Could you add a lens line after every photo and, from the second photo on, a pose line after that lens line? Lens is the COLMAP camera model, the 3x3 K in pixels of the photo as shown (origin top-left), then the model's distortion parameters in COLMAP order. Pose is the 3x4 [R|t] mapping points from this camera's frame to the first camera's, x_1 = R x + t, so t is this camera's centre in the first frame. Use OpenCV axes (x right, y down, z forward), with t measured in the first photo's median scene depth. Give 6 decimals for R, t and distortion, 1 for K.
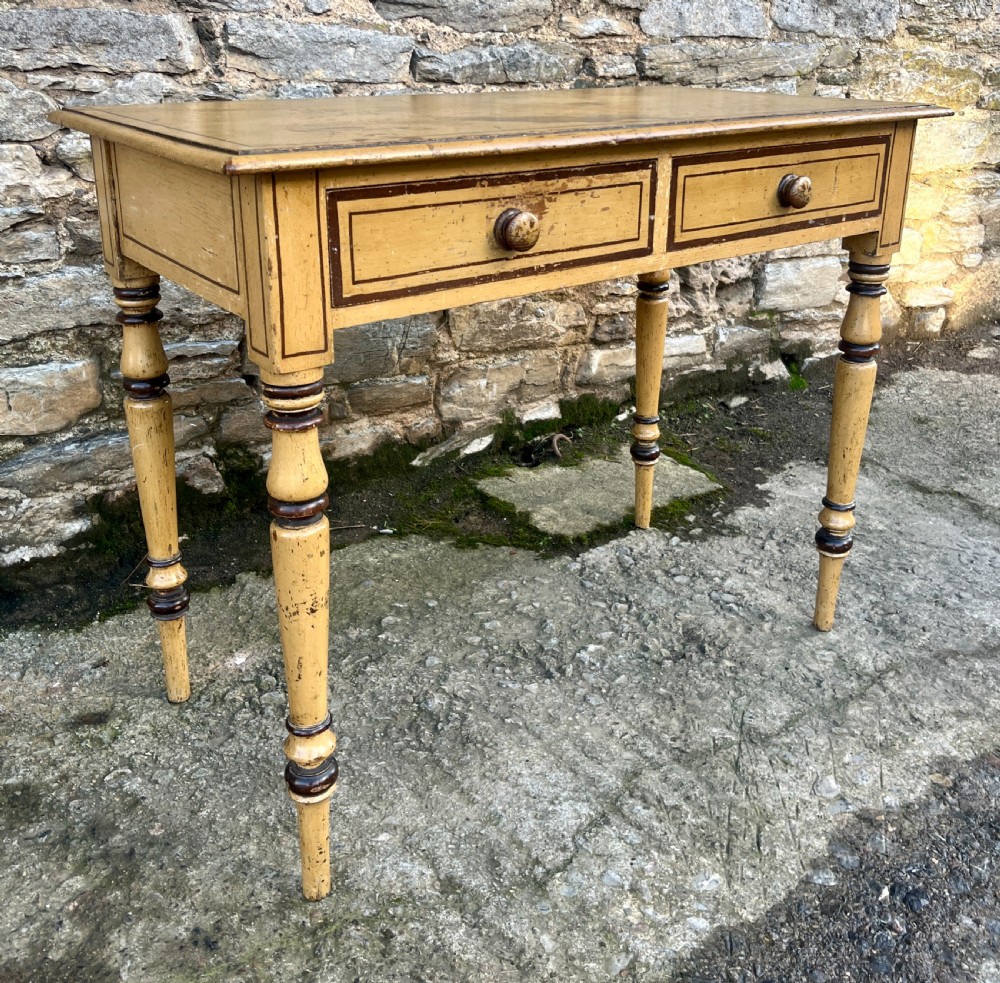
lens RADIAL K [[1056.8, 0, 510.0], [0, 1056.8, 362.6], [0, 0, 1]] dist [0.024056, 0.000000]
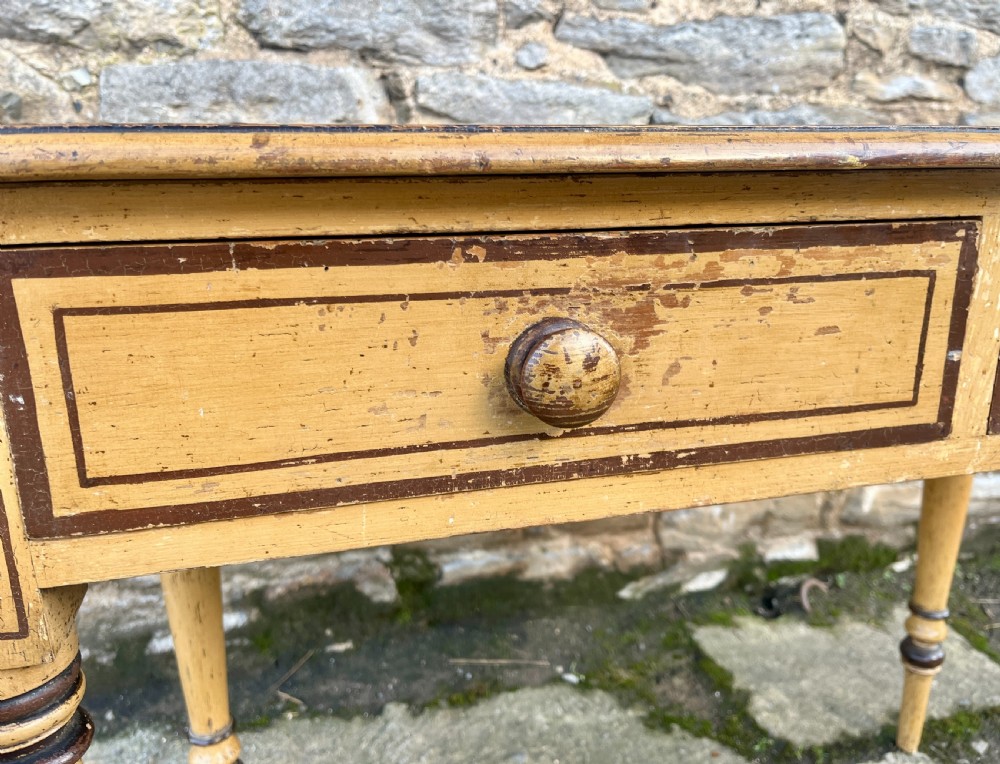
lens RADIAL K [[778.9, 0, 510.7], [0, 778.9, 377.6], [0, 0, 1]] dist [0.043588, -0.070865]
pose [[0.922311, 0.088491, -0.376181, 0.062036], [-0.104670, 0.994247, -0.022745, -0.071011], [0.372004, 0.060353, 0.926267, 0.444936]]
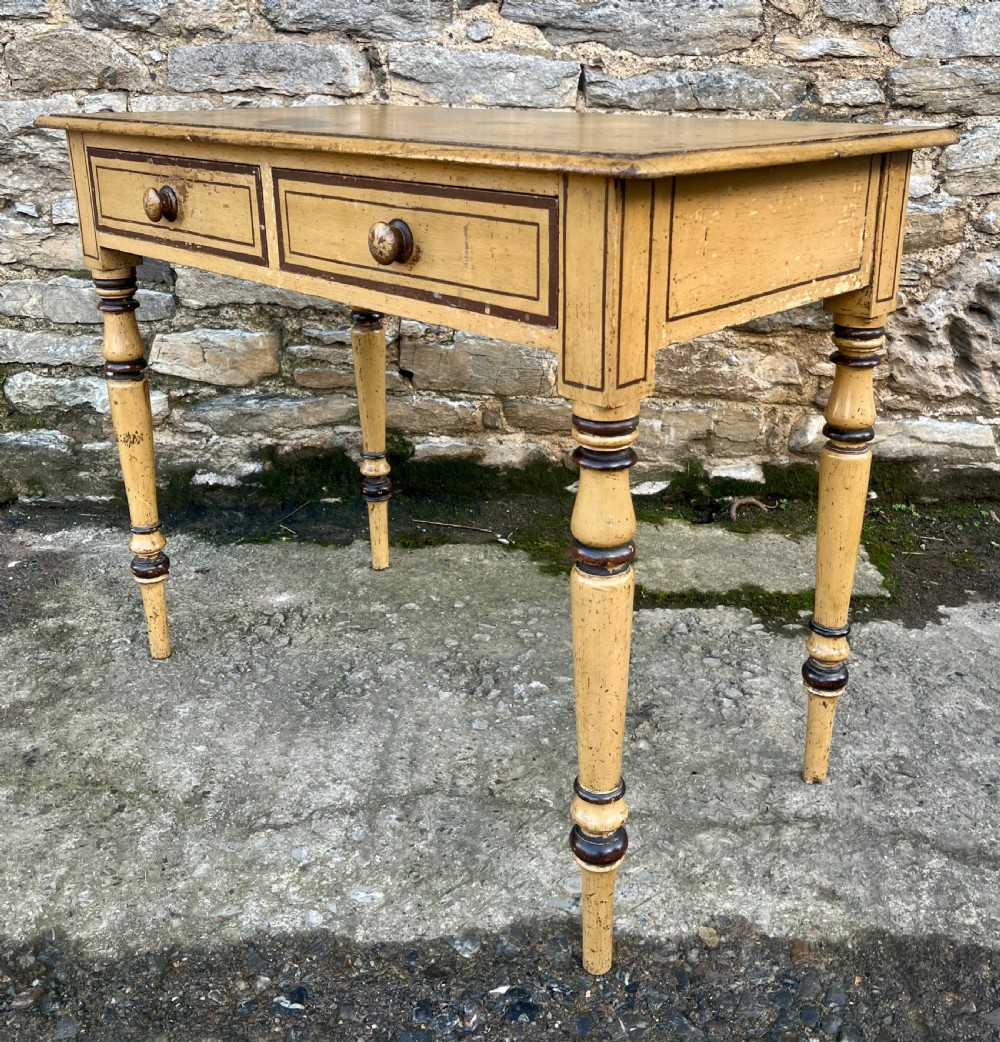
lens RADIAL K [[1073.0, 0, 525.2], [0, 1073.0, 420.1], [0, 0, 1]] dist [0.023744, 0.000000]
pose [[0.795608, 0.164578, -0.583029, 0.570081], [-0.170819, 0.984286, 0.044743, -0.009335], [0.581231, 0.063994, 0.811218, 0.175835]]
